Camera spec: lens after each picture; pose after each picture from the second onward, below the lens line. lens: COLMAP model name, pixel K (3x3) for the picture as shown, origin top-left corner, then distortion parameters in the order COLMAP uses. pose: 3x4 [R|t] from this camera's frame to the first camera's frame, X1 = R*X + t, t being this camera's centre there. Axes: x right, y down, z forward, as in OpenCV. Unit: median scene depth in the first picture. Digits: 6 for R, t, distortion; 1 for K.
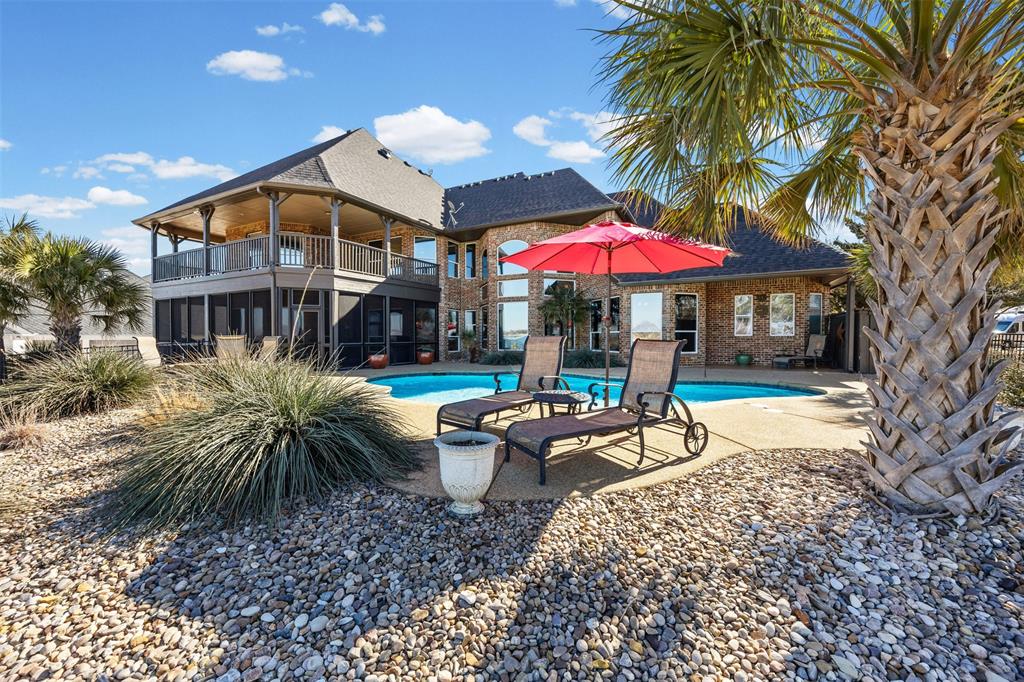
lens RADIAL K [[390.5, 0, 508.8], [0, 390.5, 341.7], [0, 0, 1]] dist [-0.006220, -0.000115]
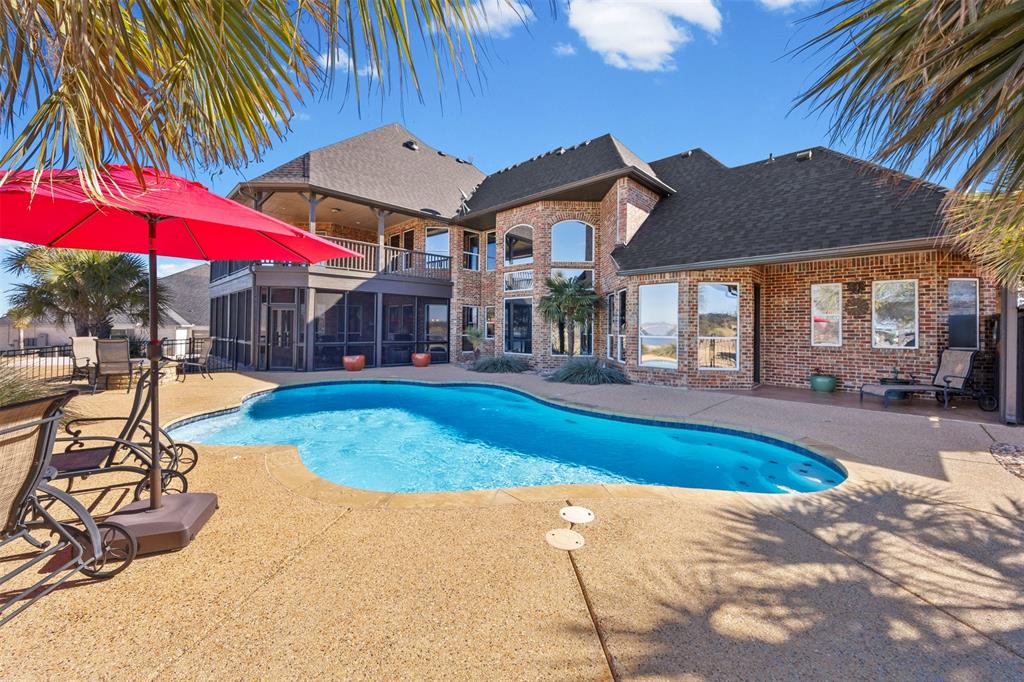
lens RADIAL K [[390.5, 0, 521.8], [0, 390.5, 323.7], [0, 0, 1]] dist [-0.006220, -0.000115]
pose [[0.950692, 0.010396, -0.309963, 0.321764], [-0.018168, 0.999588, -0.022198, -0.028973], [0.309604, 0.026735, 0.950490, 0.225811]]
